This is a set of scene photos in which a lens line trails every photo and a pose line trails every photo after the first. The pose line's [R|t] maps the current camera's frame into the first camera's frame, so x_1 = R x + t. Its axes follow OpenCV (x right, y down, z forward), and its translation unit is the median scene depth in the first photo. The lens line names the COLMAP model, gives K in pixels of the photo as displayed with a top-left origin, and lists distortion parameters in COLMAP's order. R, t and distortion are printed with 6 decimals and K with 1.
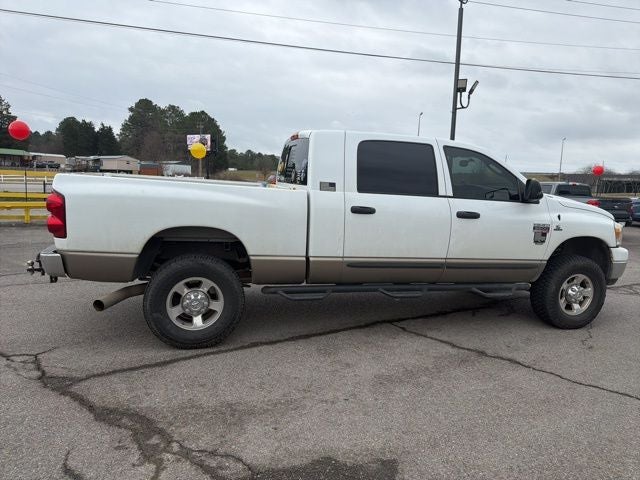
lens RADIAL K [[446.9, 0, 321.9], [0, 446.9, 244.0], [0, 0, 1]] dist [0.055957, -0.072897]
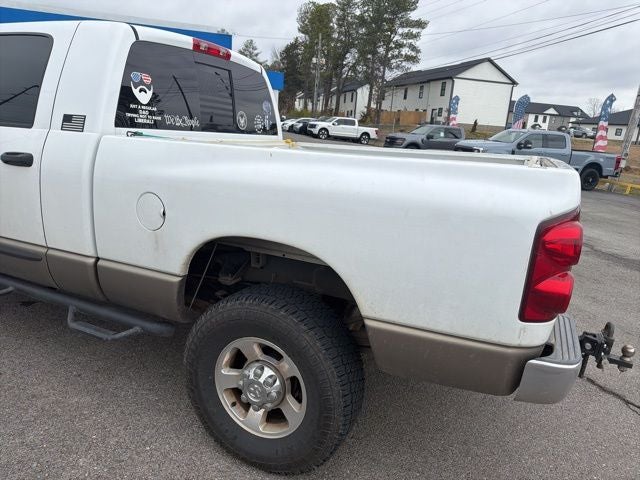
lens RADIAL K [[446.9, 0, 318.5], [0, 446.9, 238.0], [0, 0, 1]] dist [0.055957, -0.072897]
pose [[-0.751462, -0.260221, 0.606292, -0.683983], [-0.020151, 0.927559, 0.373134, -0.273351], [-0.659469, 0.268178, -0.702269, 1.616950]]
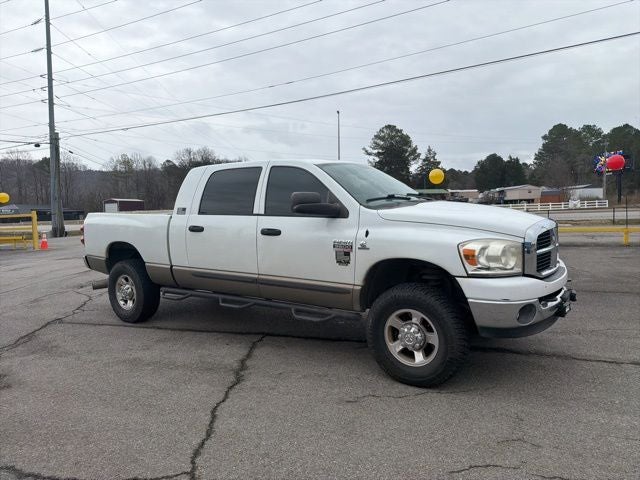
lens RADIAL K [[446.9, 0, 321.9], [0, 446.9, 233.4], [0, 0, 1]] dist [0.055957, -0.072897]
pose [[0.632768, -0.015495, -0.774187, 1.247016], [-0.052394, 0.996652, -0.062770, -0.004971], [0.772567, 0.080281, 0.629837, 0.489486]]
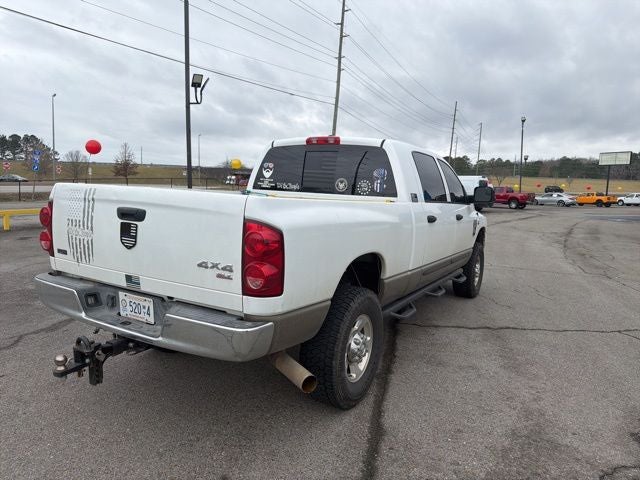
lens RADIAL K [[446.9, 0, 324.9], [0, 446.9, 238.0], [0, 0, 1]] dist [0.055957, -0.072897]
pose [[0.713640, -0.094745, 0.694076, -0.809270], [0.090005, 0.995000, 0.043281, -0.098994], [-0.694707, 0.031583, 0.718599, 0.418153]]
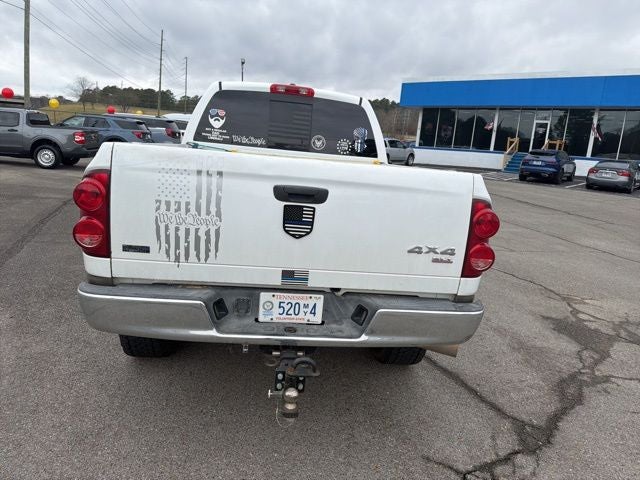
lens RADIAL K [[446.9, 0, 324.6], [0, 446.9, 241.6], [0, 0, 1]] dist [0.055957, -0.072897]
pose [[0.166573, -0.242575, 0.955725, -1.029363], [0.063039, 0.969904, 0.235186, -0.189999], [-0.984012, 0.021073, 0.176851, 0.936632]]
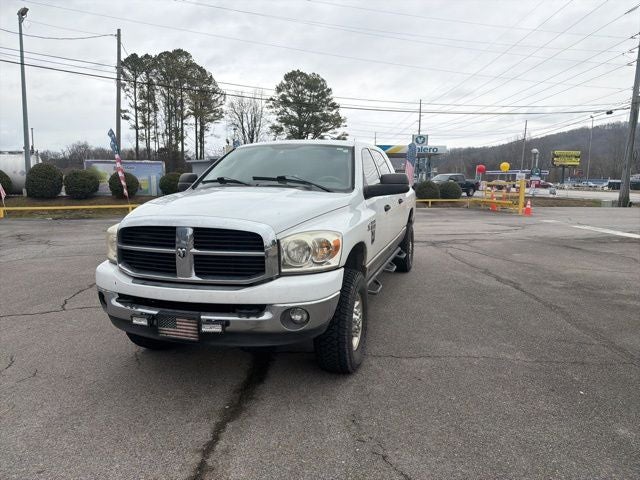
lens RADIAL K [[446.9, 0, 324.8], [0, 446.9, 233.4], [0, 0, 1]] dist [0.055957, -0.072897]
pose [[-0.543318, 0.051641, -0.837937, 1.311203], [-0.152762, 0.975362, 0.159161, -0.240511], [0.825512, 0.214480, -0.522043, 2.013850]]
